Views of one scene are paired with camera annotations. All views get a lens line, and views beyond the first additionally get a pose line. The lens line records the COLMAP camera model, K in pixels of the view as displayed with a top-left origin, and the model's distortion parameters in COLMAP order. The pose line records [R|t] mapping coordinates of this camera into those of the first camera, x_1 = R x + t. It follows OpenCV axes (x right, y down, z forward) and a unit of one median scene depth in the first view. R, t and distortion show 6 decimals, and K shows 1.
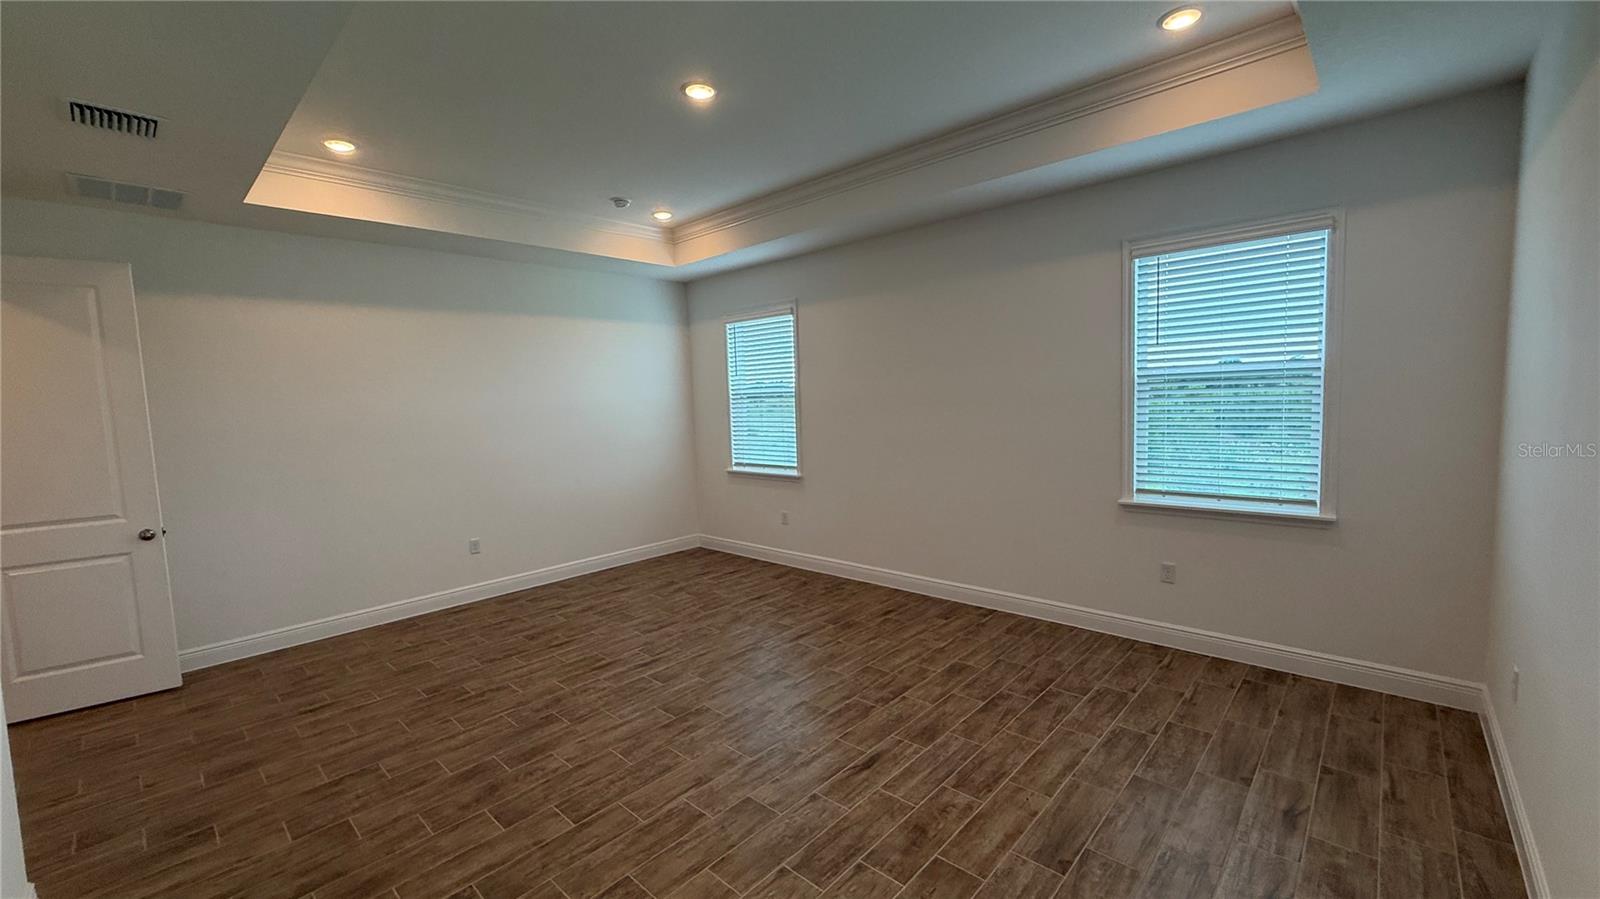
lens RADIAL K [[635.7, 0, 793.5], [0, 635.7, 449.7], [0, 0, 1]] dist [0.000148, 0.000245]
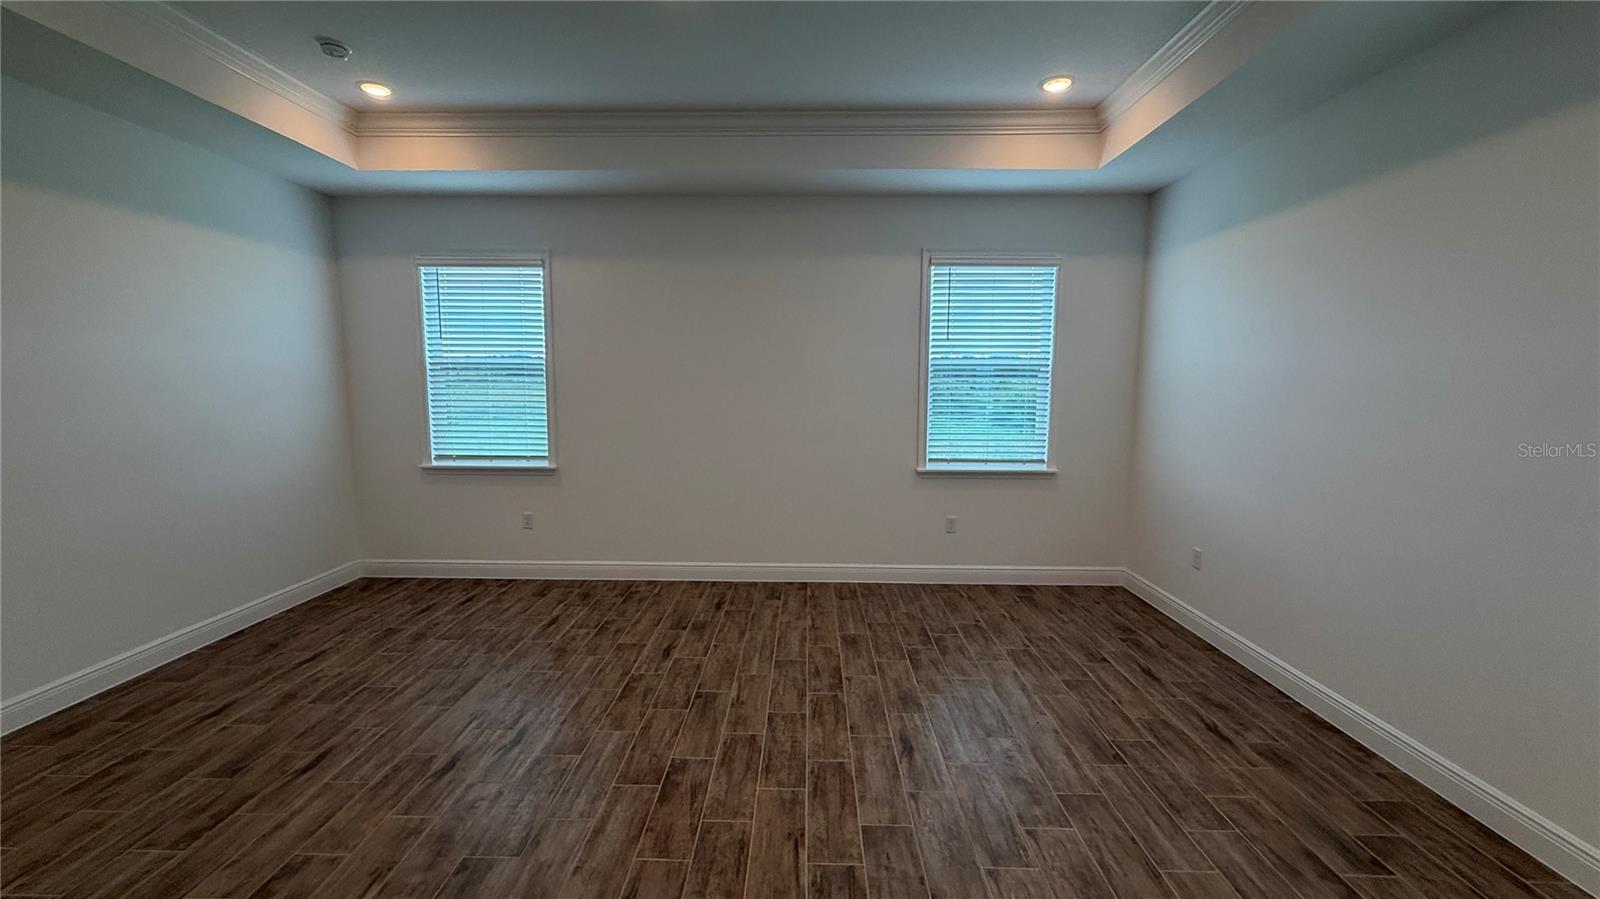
lens RADIAL K [[637.5, 0, 793.9], [0, 637.5, 447.8], [0, 0, 1]] dist [0.001604, 0.000129]
pose [[0.746072, -0.035338, 0.664927, -0.424969], [0.024259, 0.999370, 0.025892, 0.003414], [-0.665423, -0.003187, 0.746460, 0.251591]]
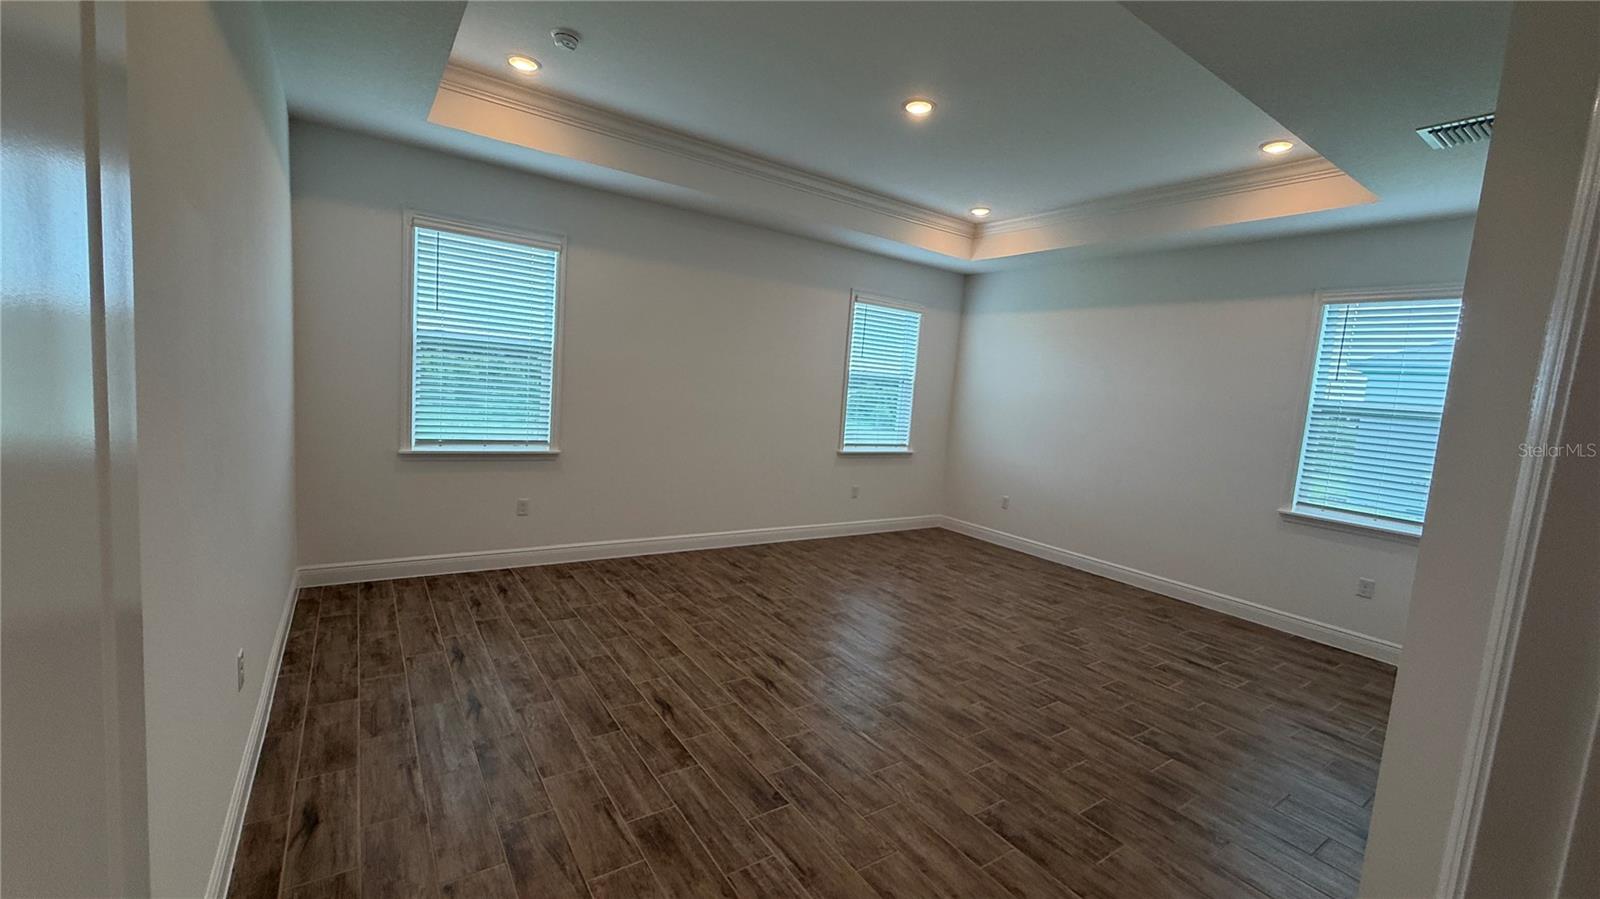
lens RADIAL K [[635.7, 0, 793.5], [0, 635.7, 449.7], [0, 0, 1]] dist [0.000148, 0.000245]
pose [[0.216847, -0.052011, 0.974819, -1.010481], [-0.002553, 0.998546, 0.053845, -0.009449], [-0.976202, -0.014165, 0.216399, 0.728223]]
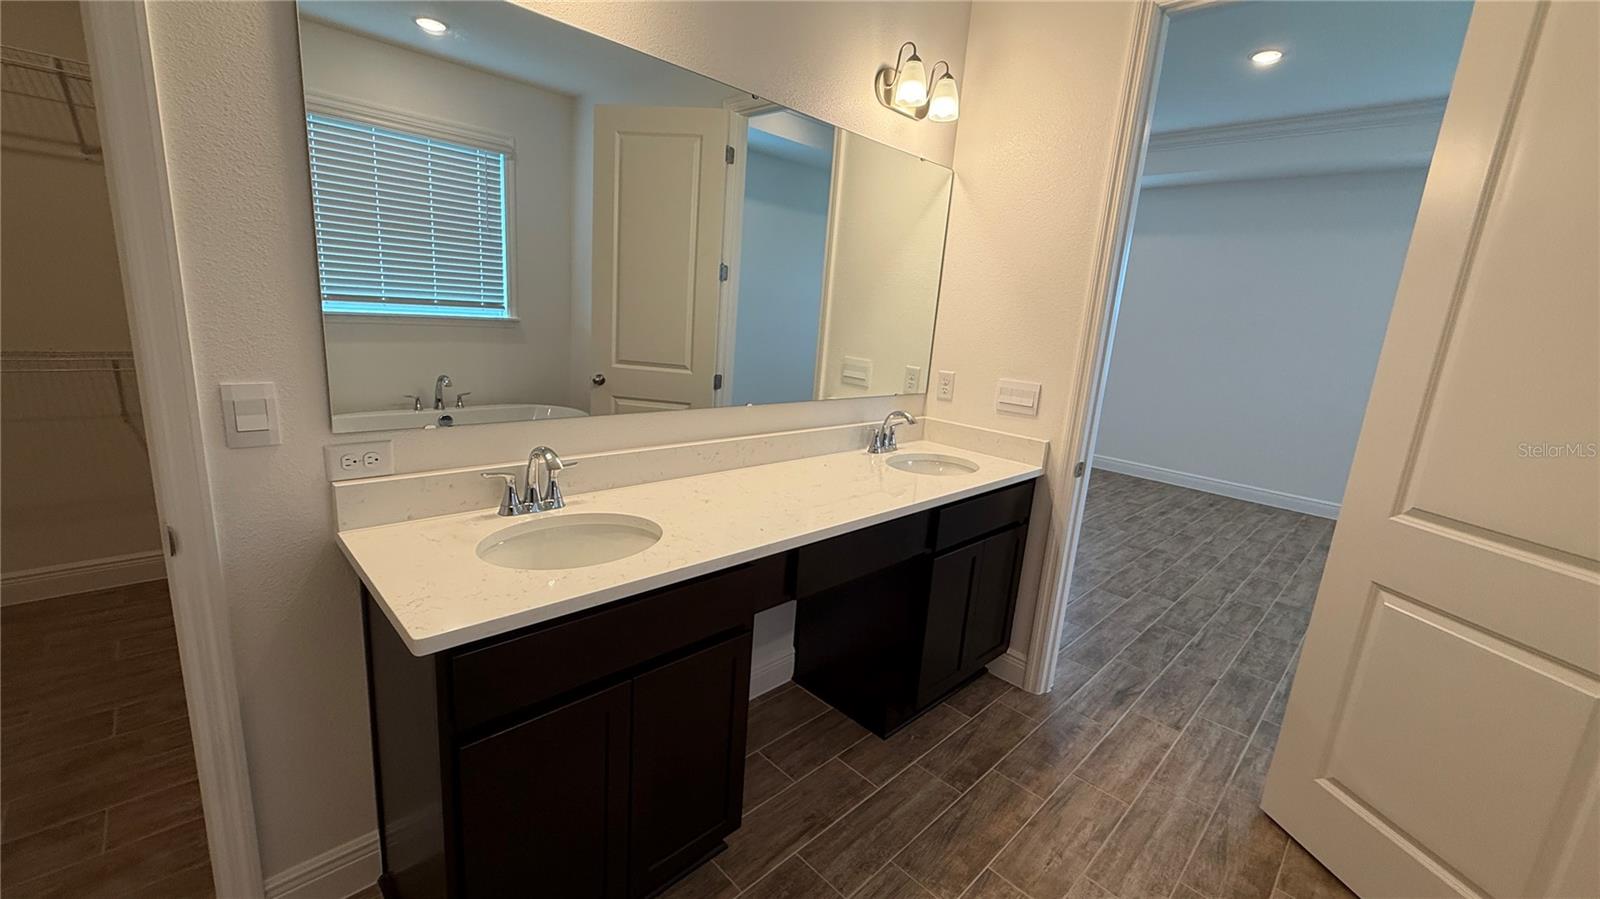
lens RADIAL K [[635.7, 0, 793.5], [0, 635.7, 449.7], [0, 0, 1]] dist [0.000148, 0.000245]
pose [[0.993392, 0.112779, -0.021310, -0.704410], [-0.108859, 0.984648, 0.136449, 0.080471], [0.036371, -0.133227, 0.990418, -0.250513]]
